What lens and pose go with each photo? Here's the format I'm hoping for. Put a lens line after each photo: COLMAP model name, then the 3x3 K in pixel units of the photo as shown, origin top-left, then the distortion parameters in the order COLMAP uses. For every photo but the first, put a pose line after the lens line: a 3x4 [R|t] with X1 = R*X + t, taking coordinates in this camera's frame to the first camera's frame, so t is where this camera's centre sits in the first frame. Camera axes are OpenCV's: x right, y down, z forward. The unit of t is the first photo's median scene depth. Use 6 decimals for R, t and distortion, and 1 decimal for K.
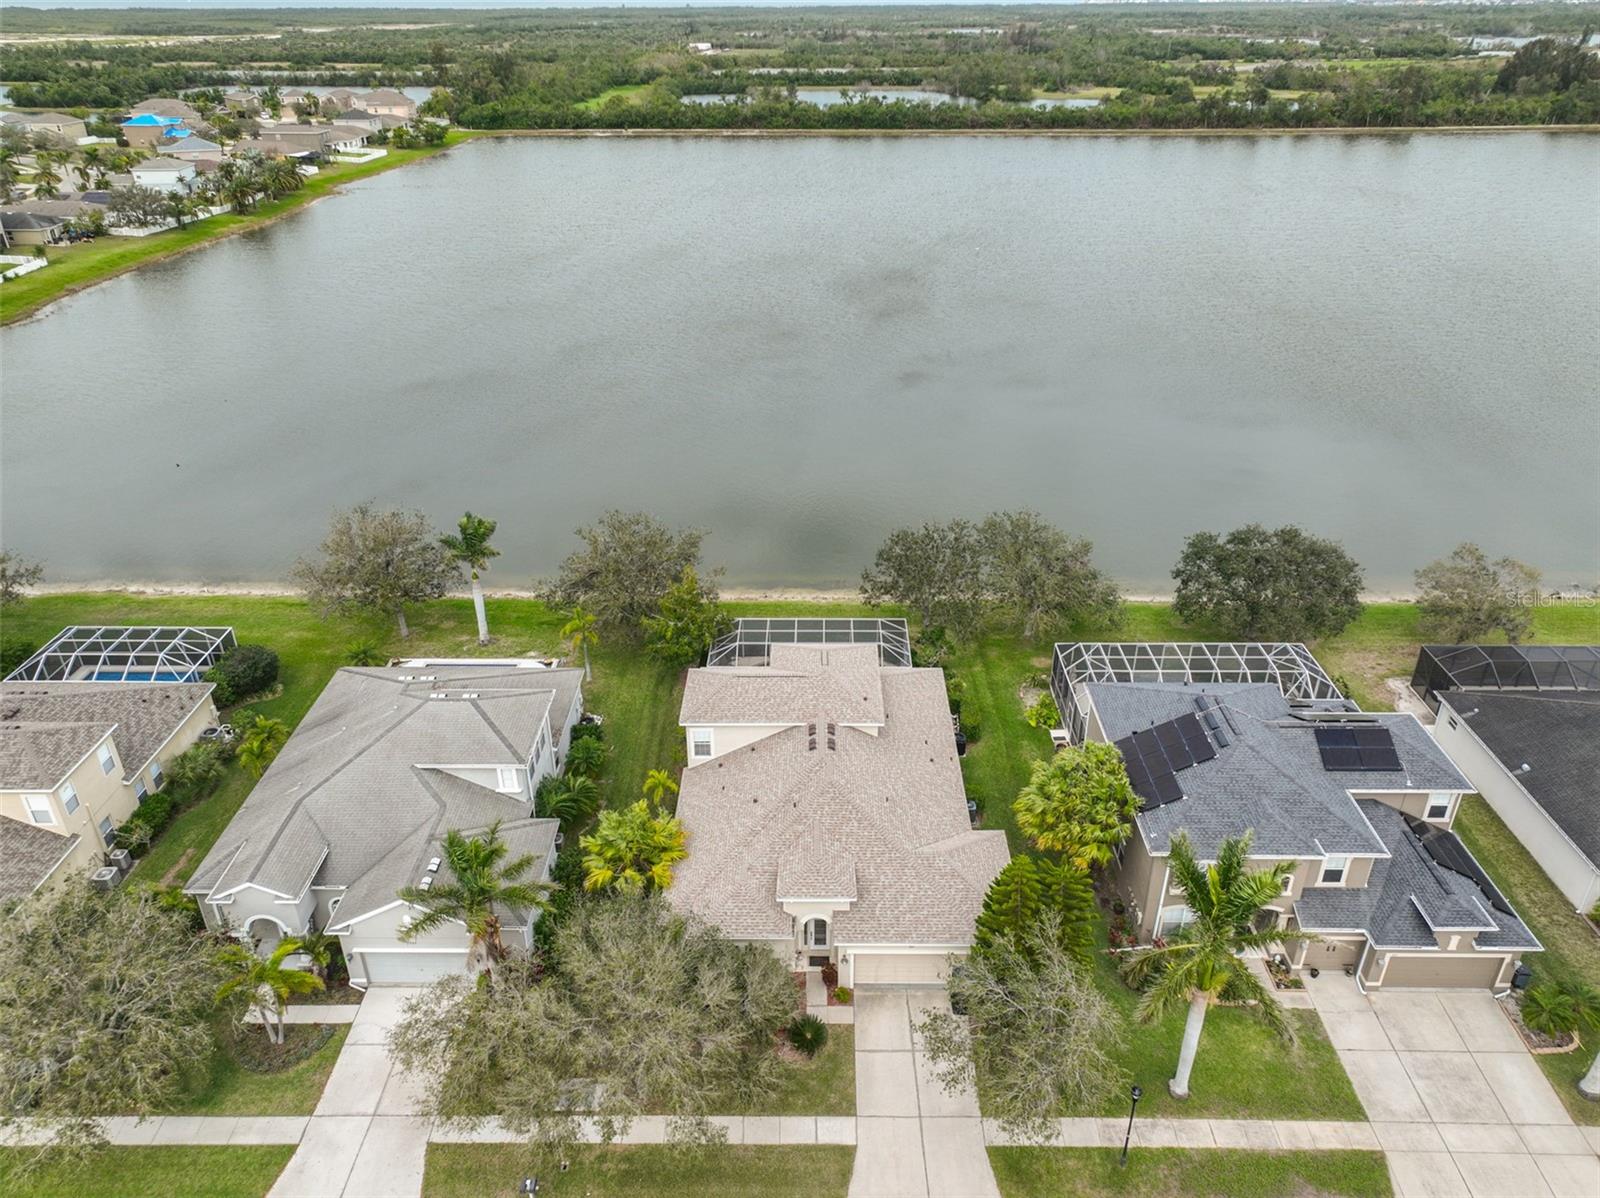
lens RADIAL K [[1117.8, 0, 805.5], [0, 1117.8, 594.6], [0, 0, 1]] dist [0.000208, 0.016729]
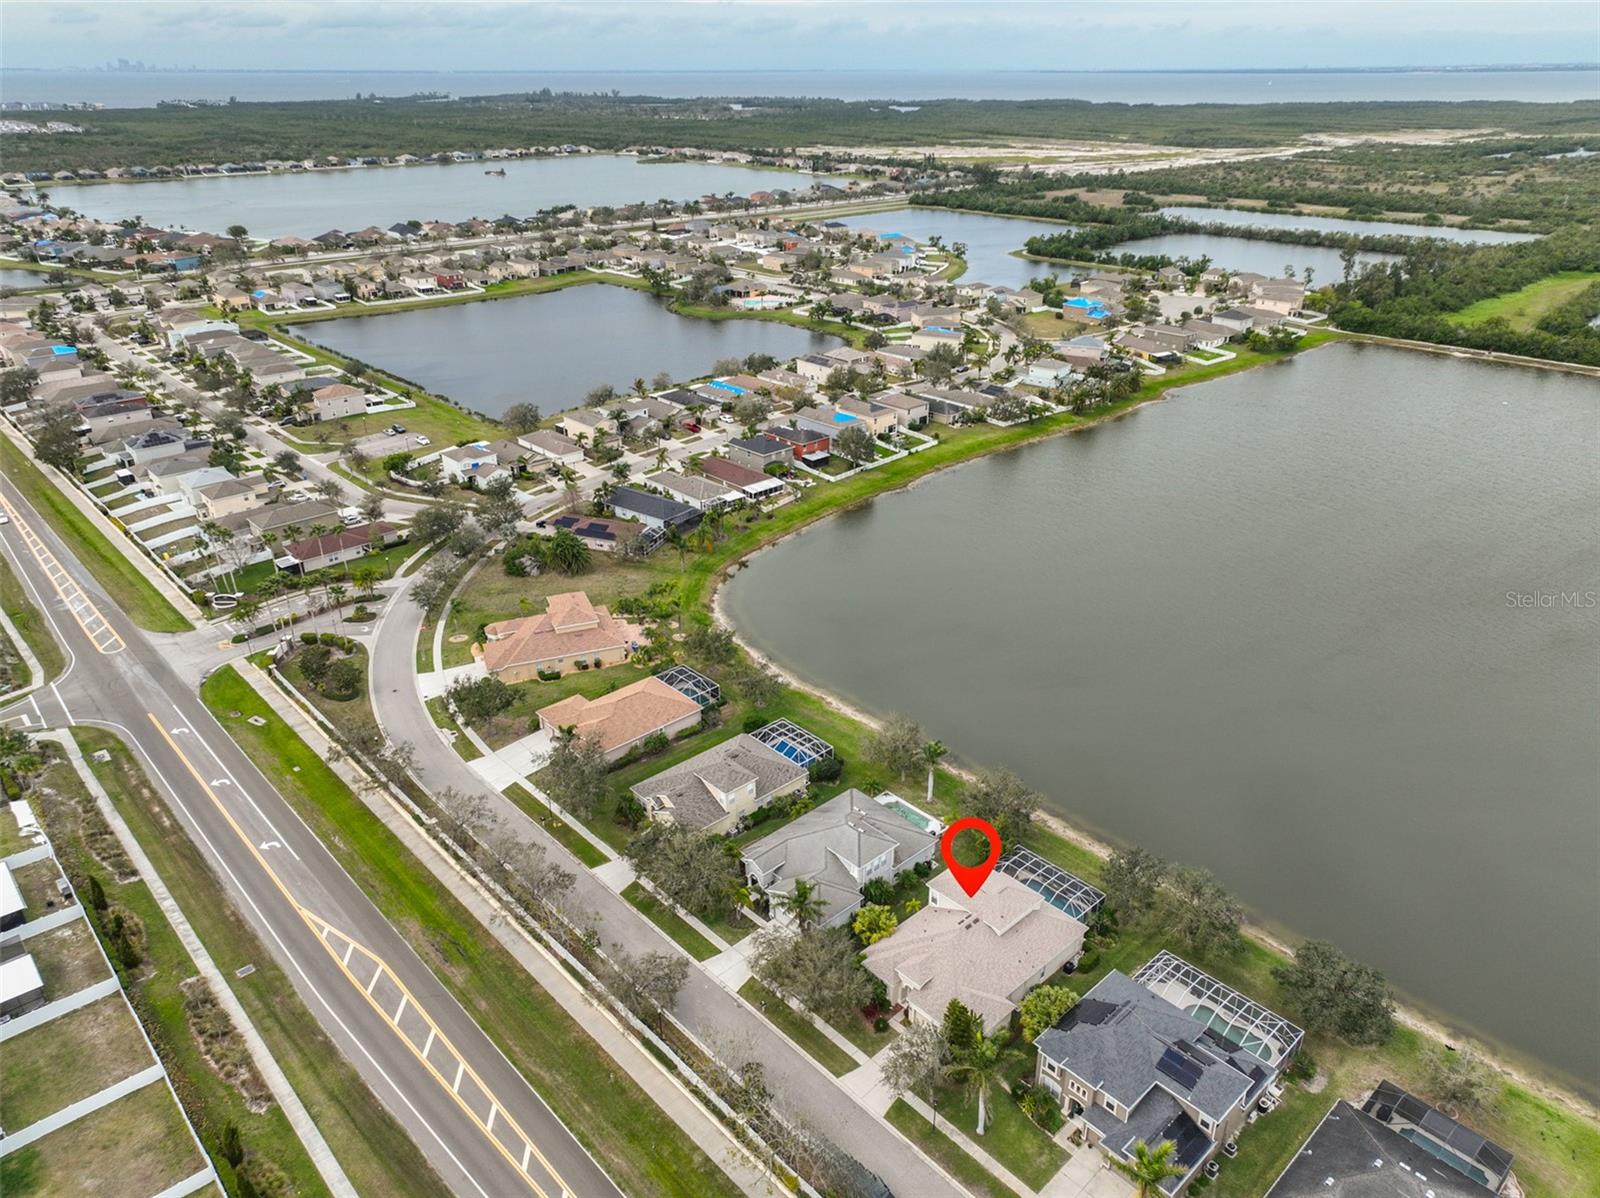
lens RADIAL K [[1117.8, 0, 805.5], [0, 1117.8, 594.6], [0, 0, 1]] dist [0.000208, 0.016729]
pose [[0.687301, 0.308461, -0.657624, 1.006444], [-0.340021, 0.936661, 0.083978, -0.528142], [0.641875, 0.165888, 0.748651, -0.903088]]
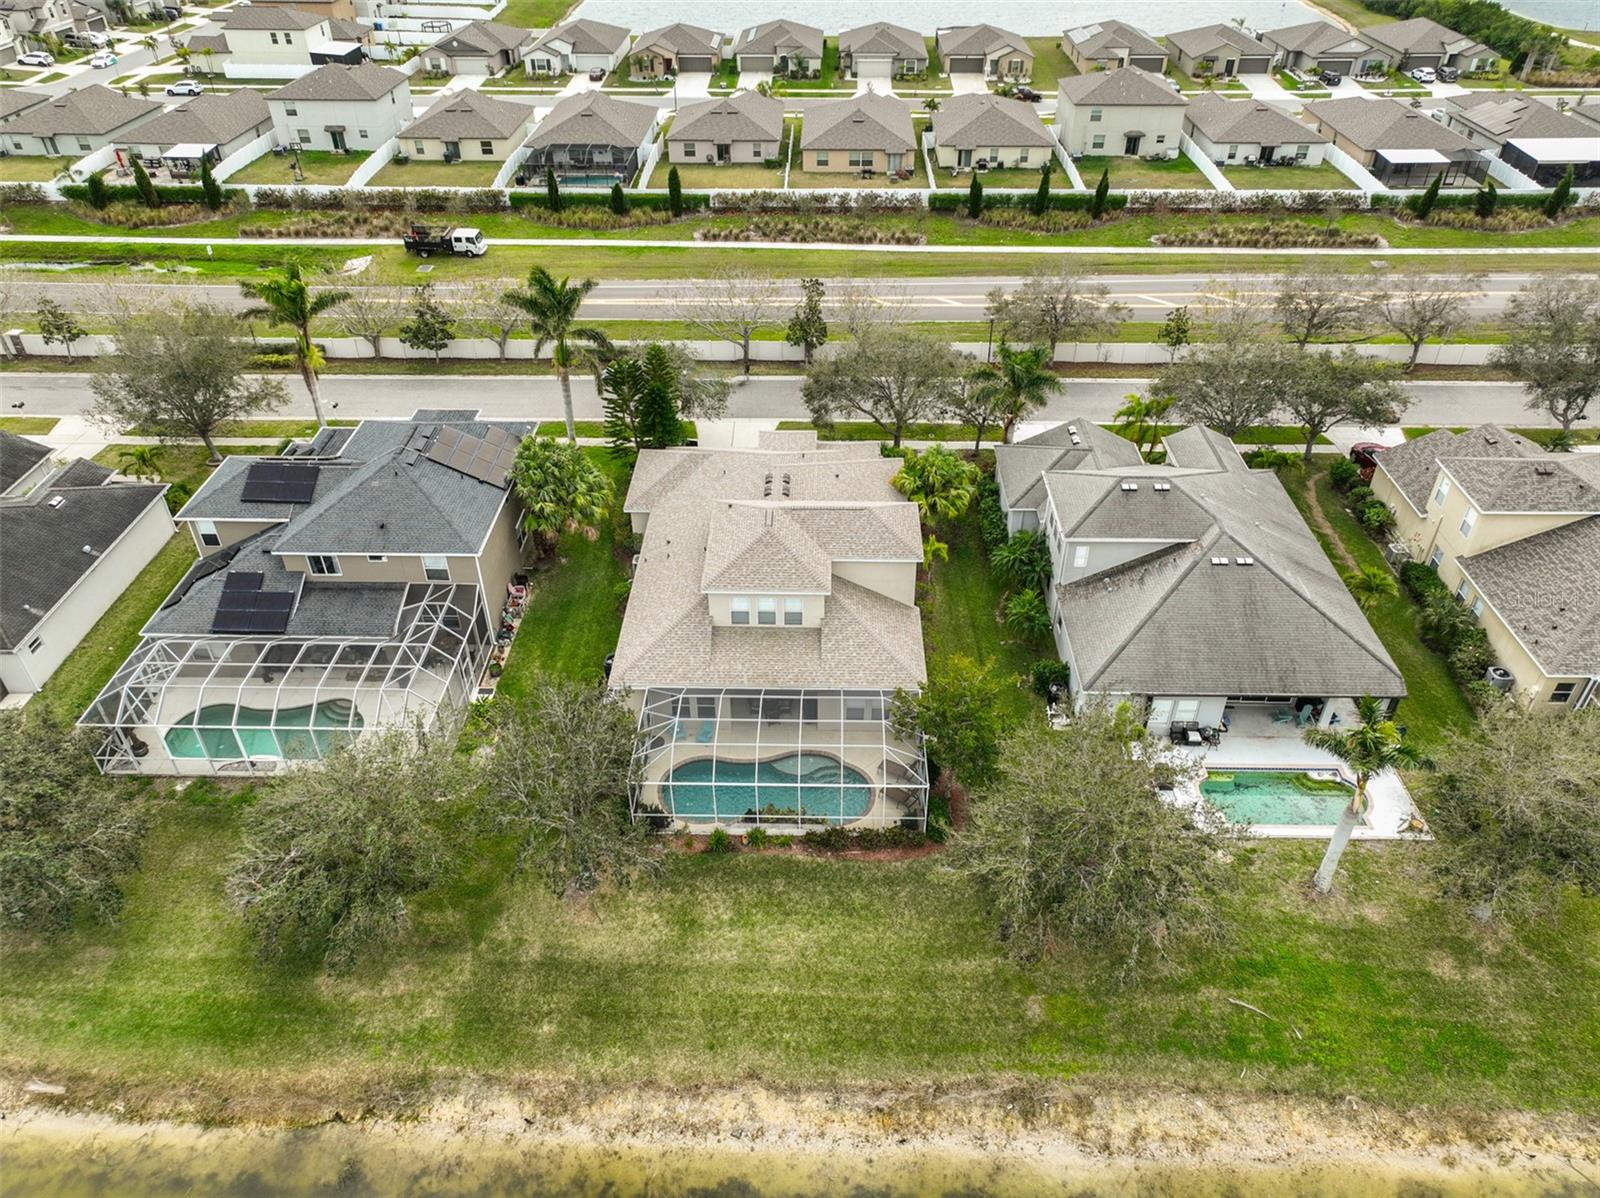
lens RADIAL K [[1117.8, 0, 805.5], [0, 1117.8, 594.6], [0, 0, 1]] dist [0.000208, 0.016729]
pose [[-0.999896, -0.007431, 0.012342, -0.024953], [0.007932, 0.431192, 0.902225, -0.768608], [-0.012026, 0.902230, -0.431089, 1.528316]]
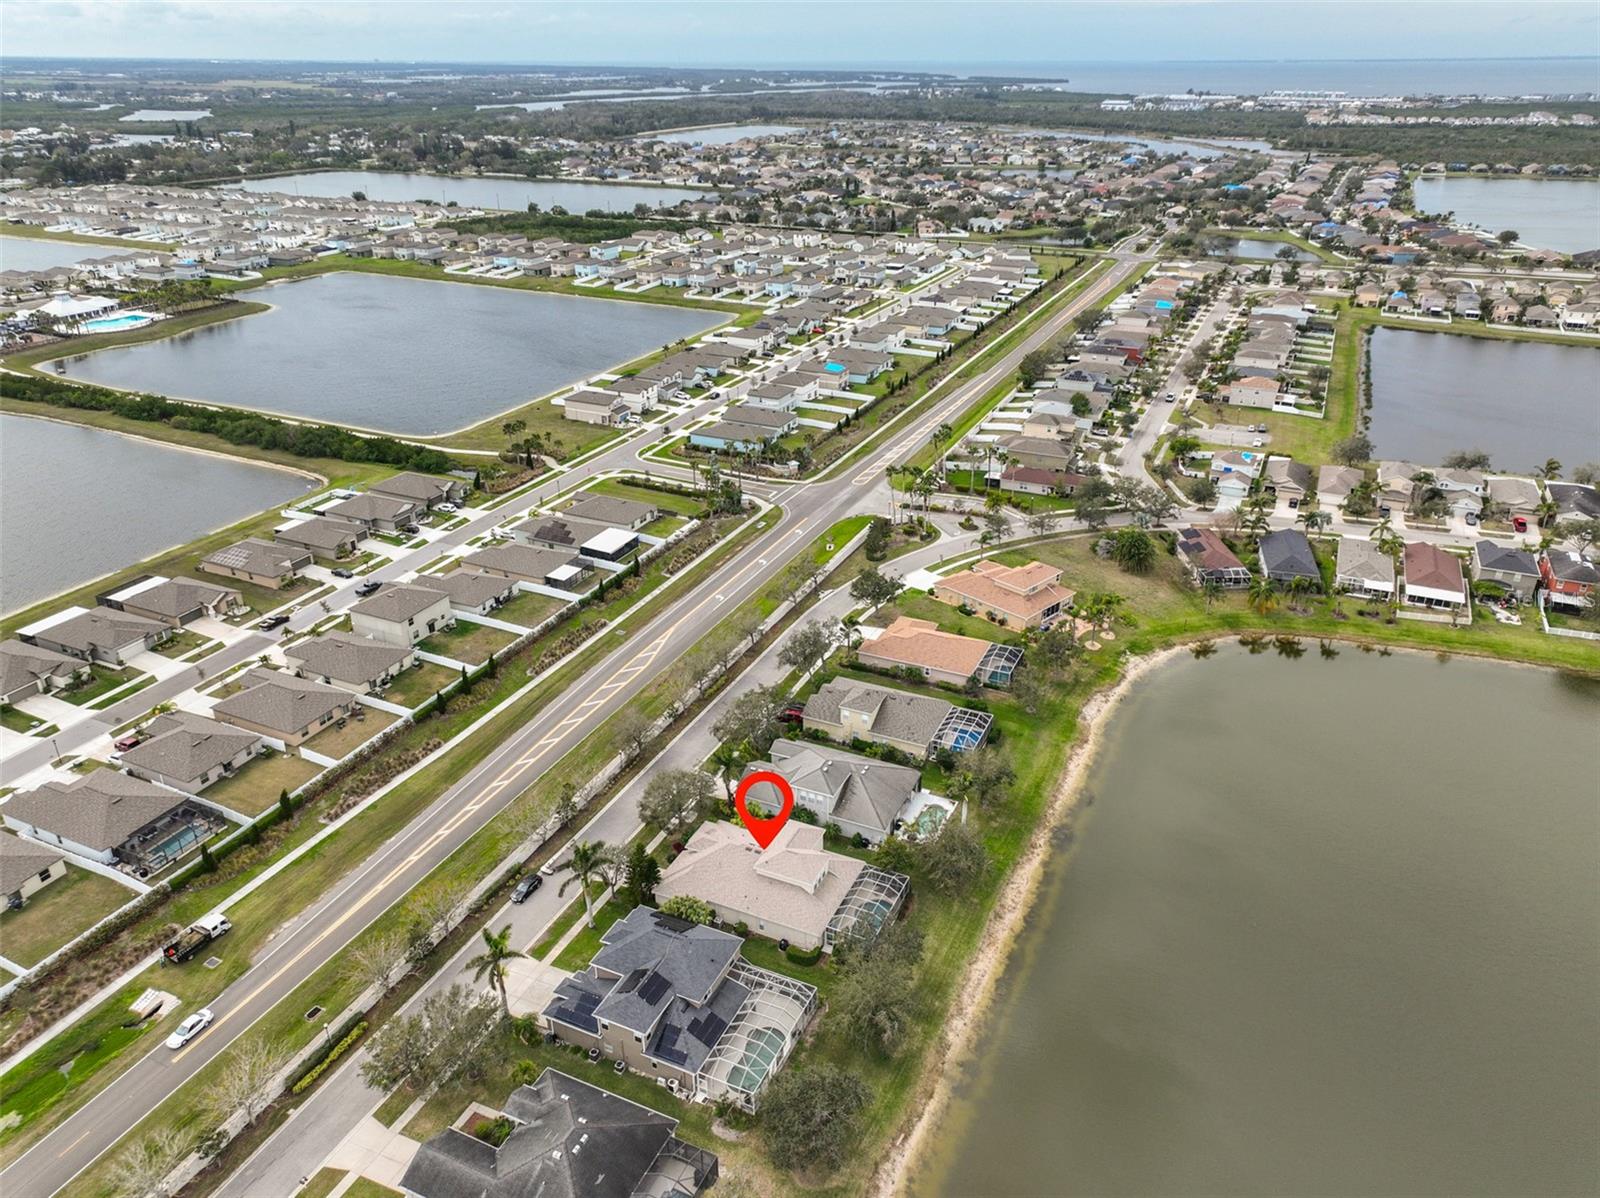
lens RADIAL K [[1117.8, 0, 805.5], [0, 1117.8, 594.6], [0, 0, 1]] dist [0.000208, 0.016729]
pose [[-0.410509, 0.394891, -0.821915, 1.787221], [-0.428614, 0.712019, 0.556165, -1.704521], [0.804843, 0.580595, -0.123034, 1.056492]]
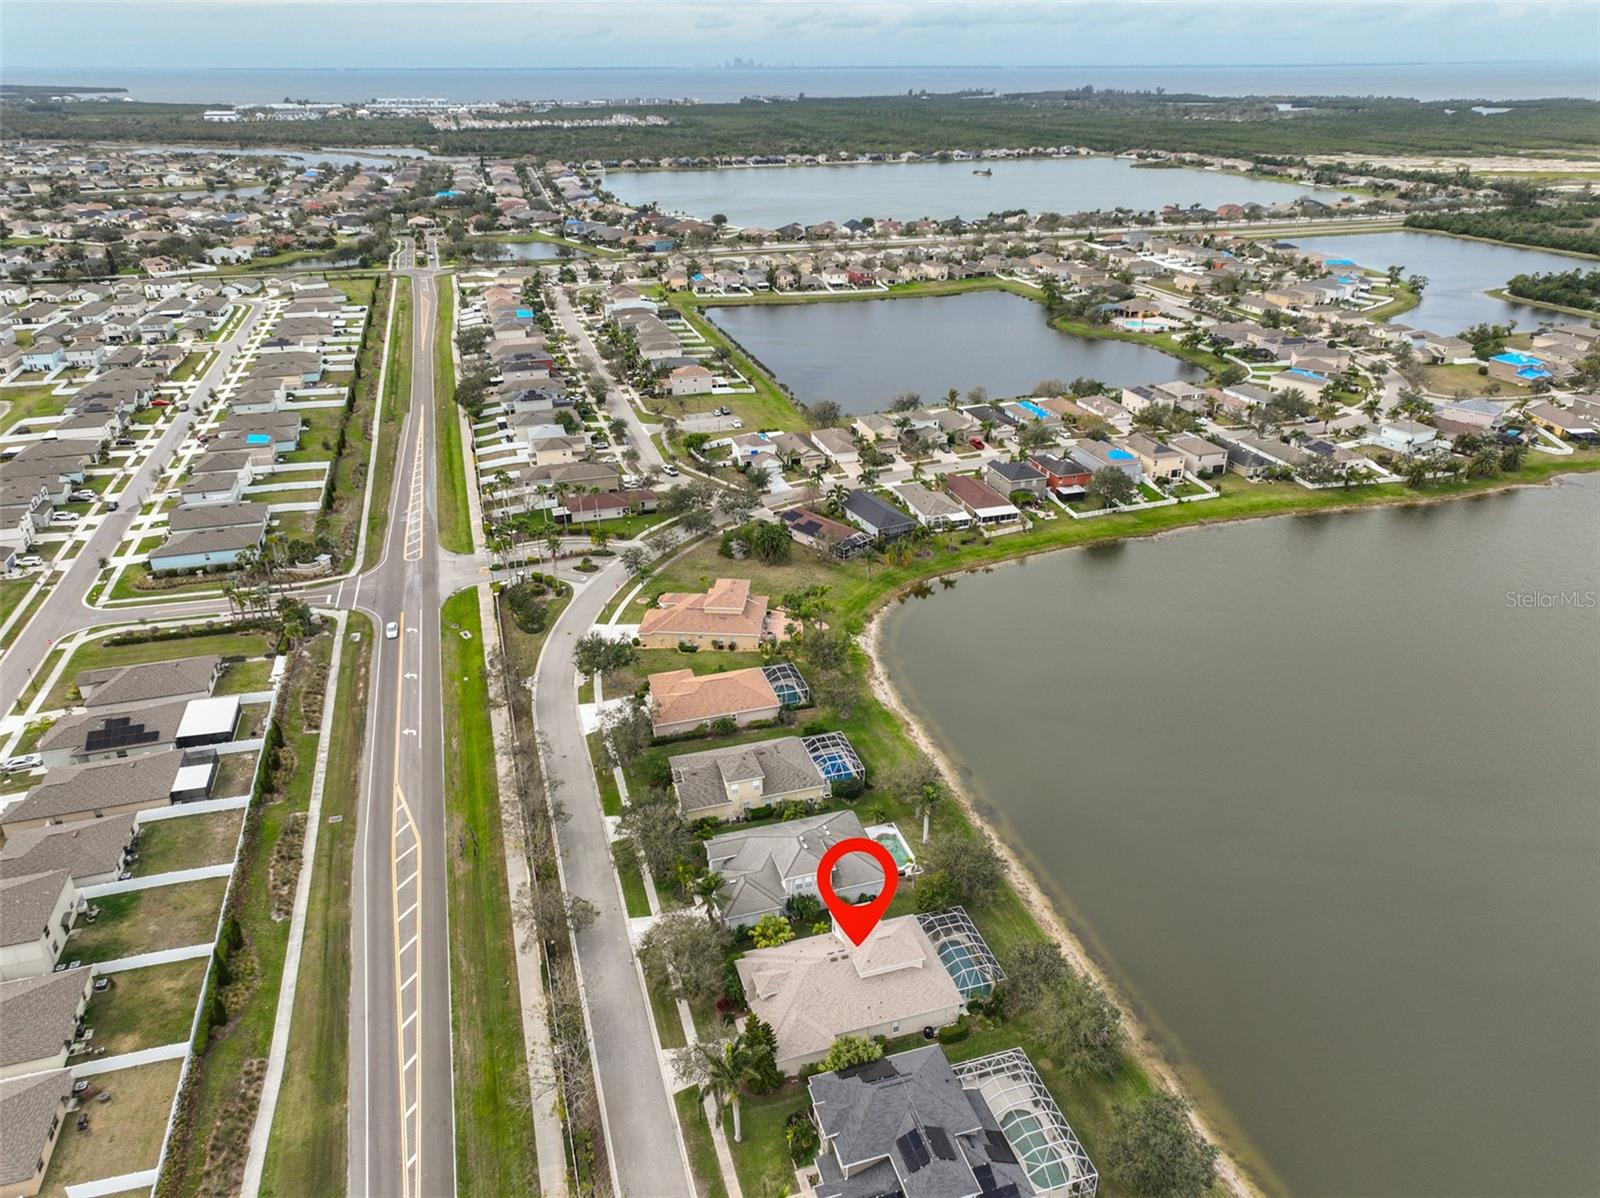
lens RADIAL K [[1117.8, 0, 805.5], [0, 1117.8, 594.6], [0, 0, 1]] dist [0.000208, 0.016729]
pose [[0.302616, 0.407912, -0.861412, 1.599474], [-0.445707, 0.859444, 0.250402, -1.005188], [0.842478, 0.308162, 0.441891, -0.256773]]
